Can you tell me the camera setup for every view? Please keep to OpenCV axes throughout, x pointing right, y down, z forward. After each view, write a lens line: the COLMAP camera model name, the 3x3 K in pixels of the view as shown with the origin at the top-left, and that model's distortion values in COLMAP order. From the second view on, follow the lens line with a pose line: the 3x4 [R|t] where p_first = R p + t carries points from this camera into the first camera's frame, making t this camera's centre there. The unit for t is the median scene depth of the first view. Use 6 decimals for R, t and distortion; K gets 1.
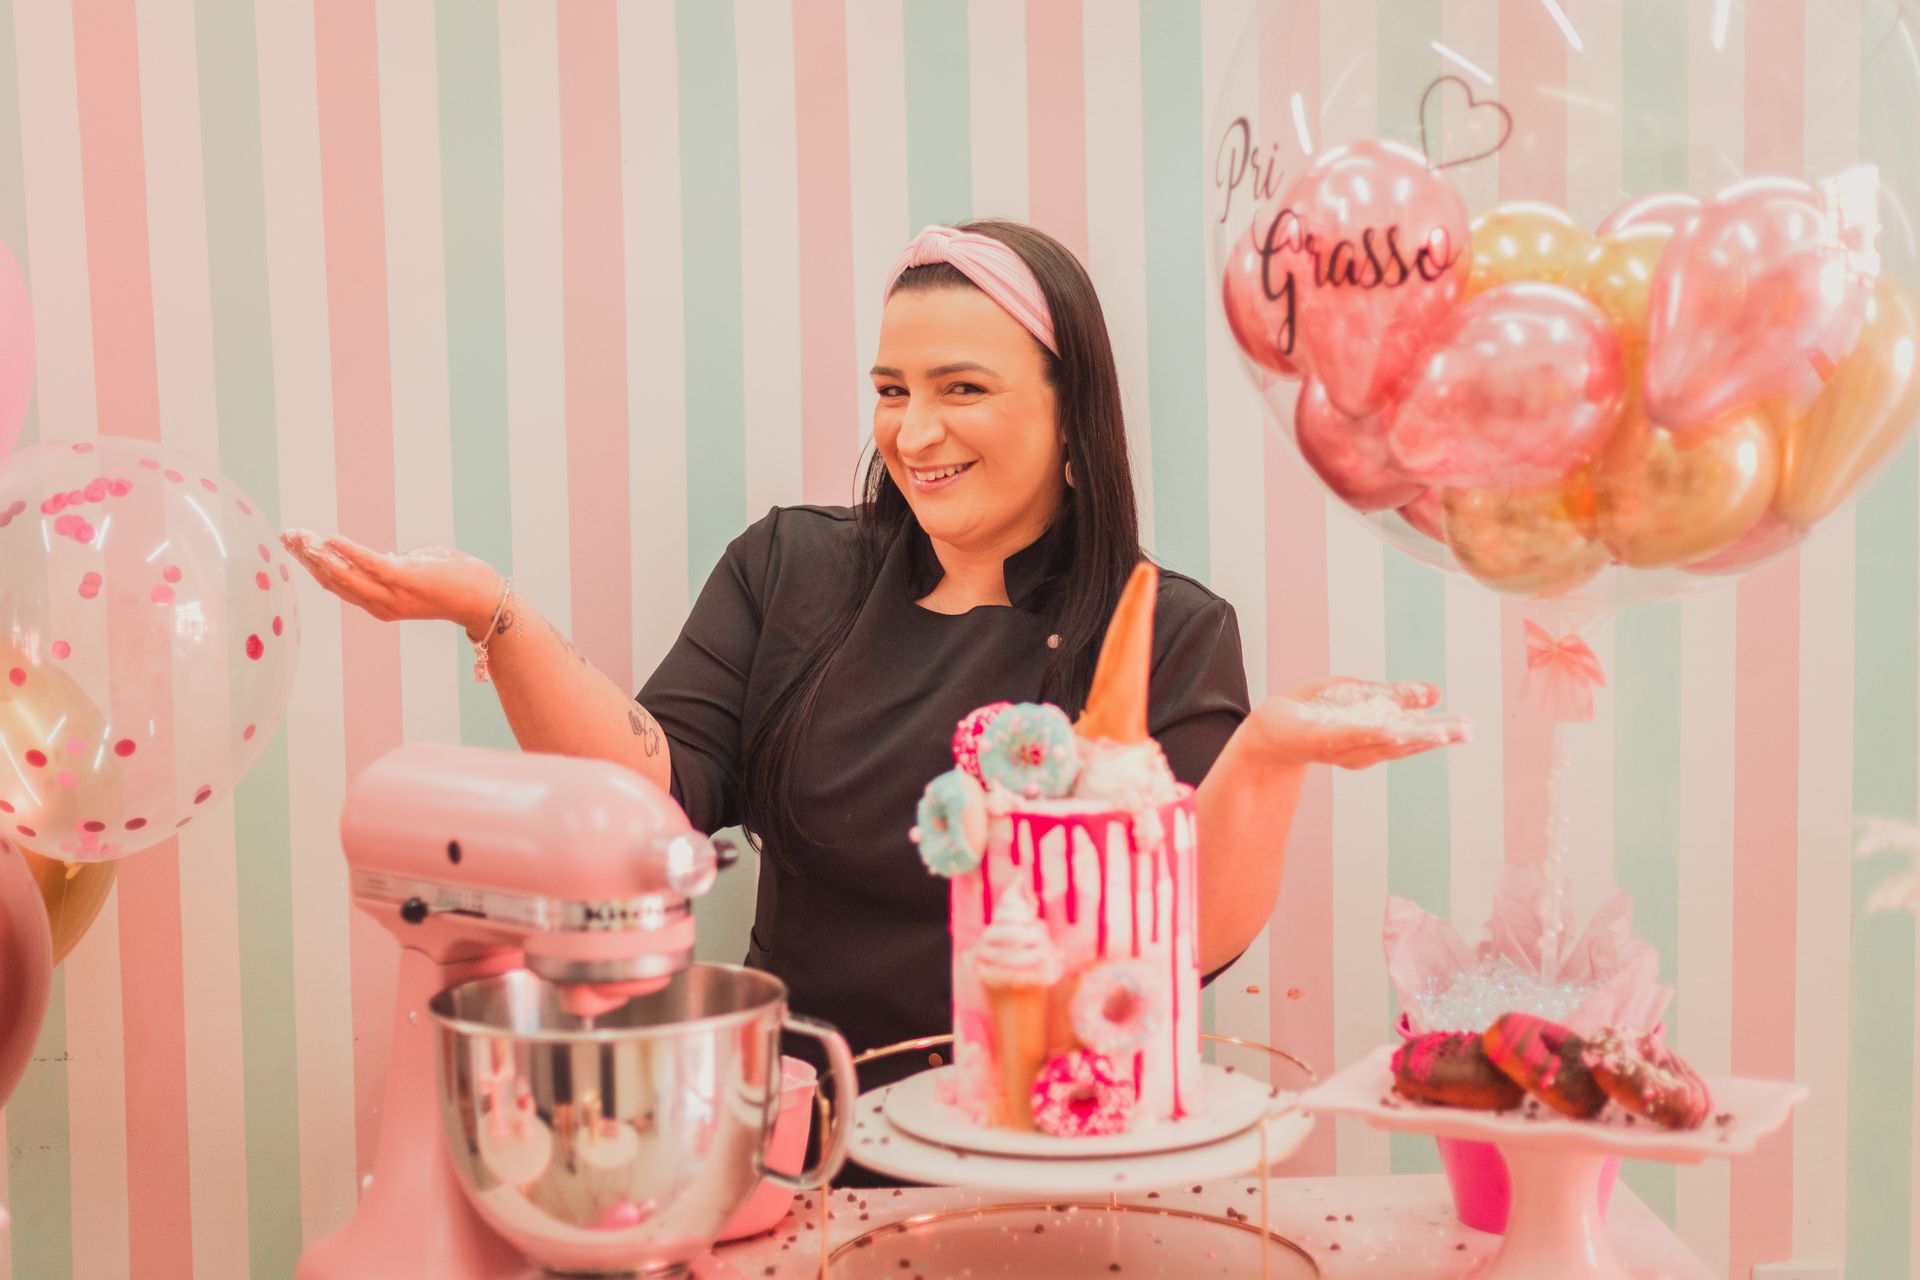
lens RADIAL K [[2882.7, 0, 960.0], [0, 2882.7, 640.0], [0, 0, 1]] dist [0.031163, 0.035516]
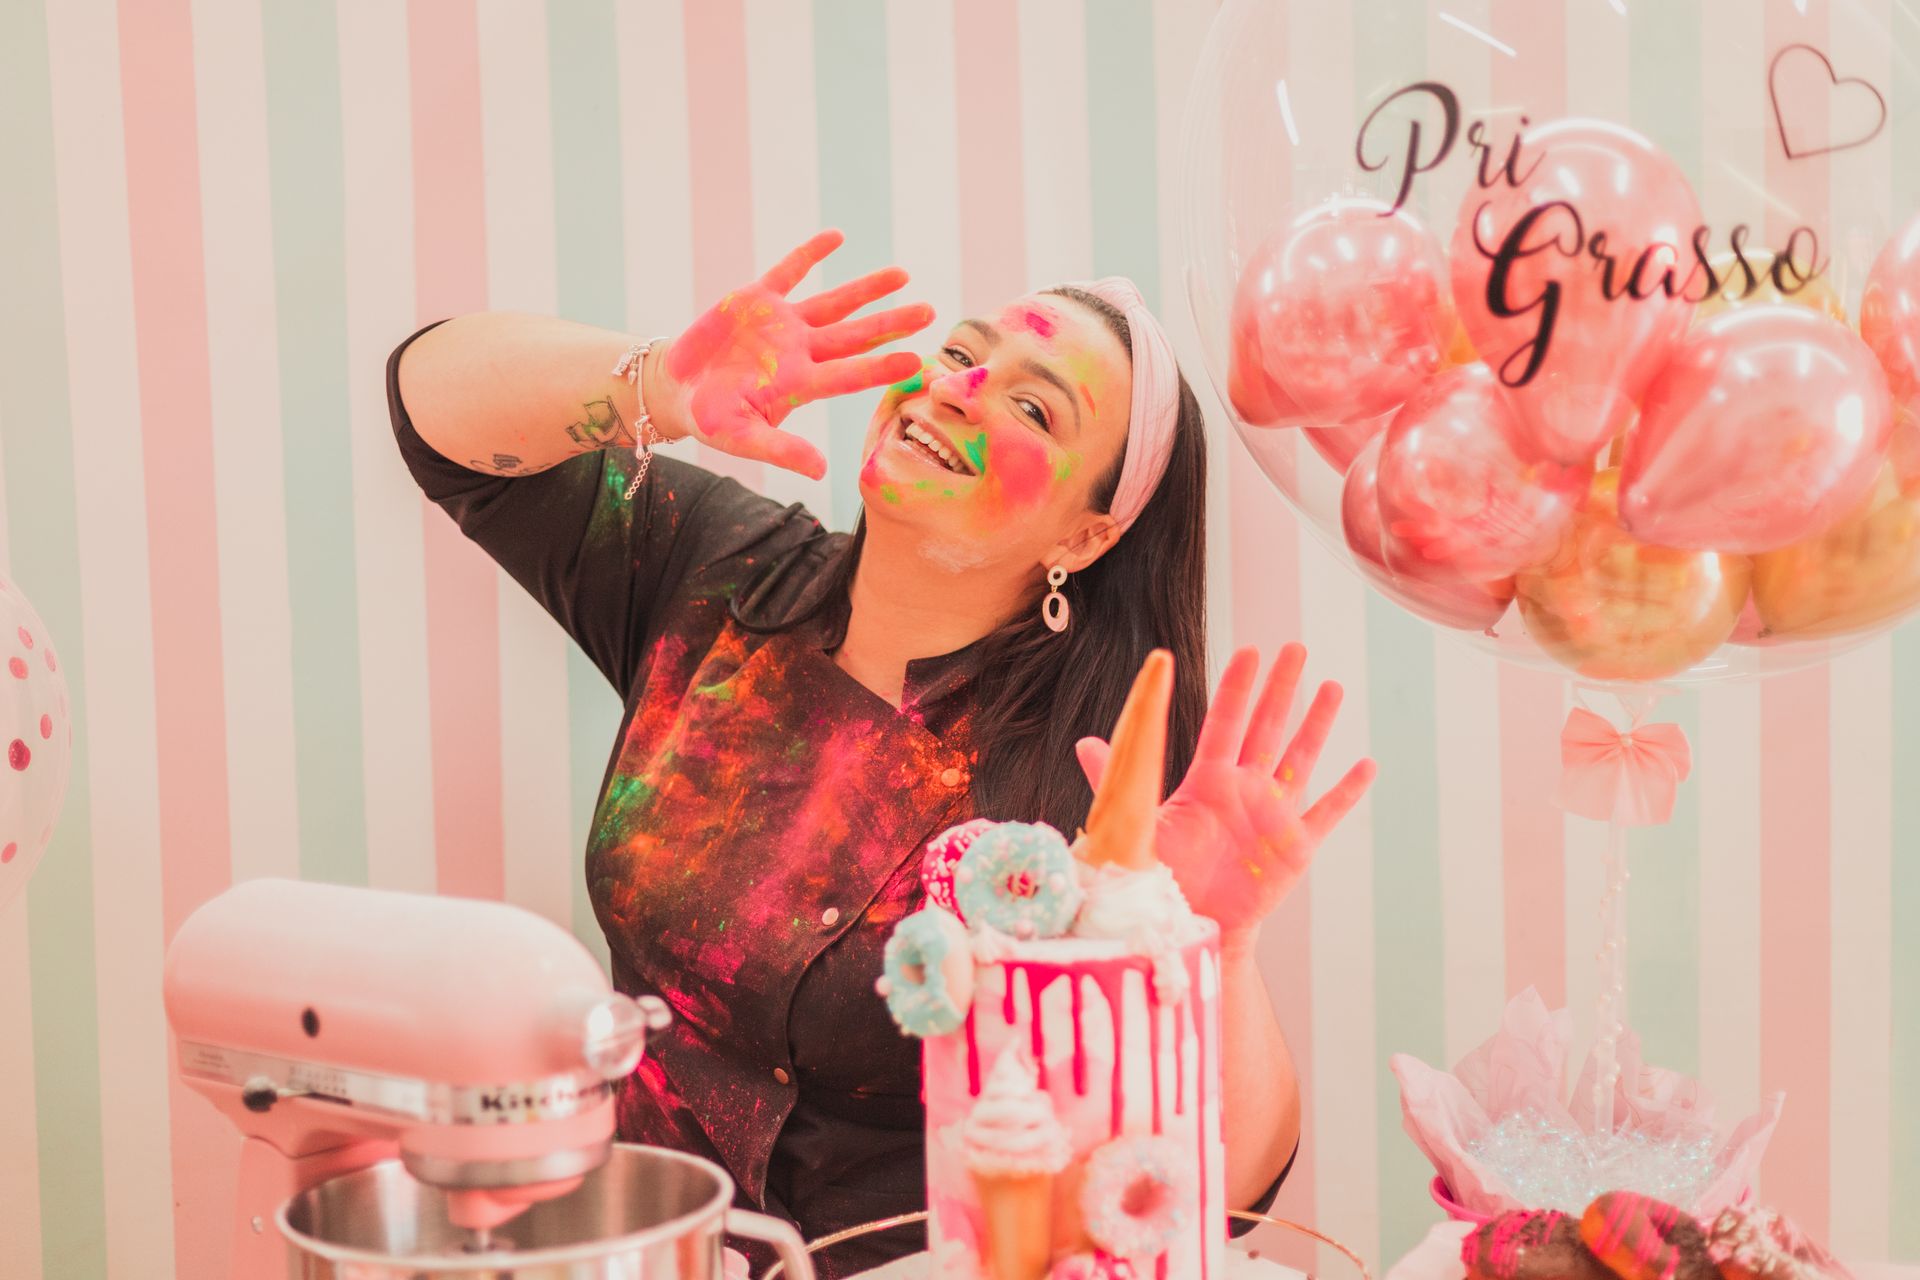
lens RADIAL K [[2882.7, 0, 960.0], [0, 2882.7, 640.0], [0, 0, 1]] dist [0.031163, 0.035516]
pose [[0.997676, -0.012305, 0.067020, -0.047890], [0.013057, 0.999856, -0.010796, -0.021666], [-0.066878, 0.011646, 0.997693, 0.187654]]
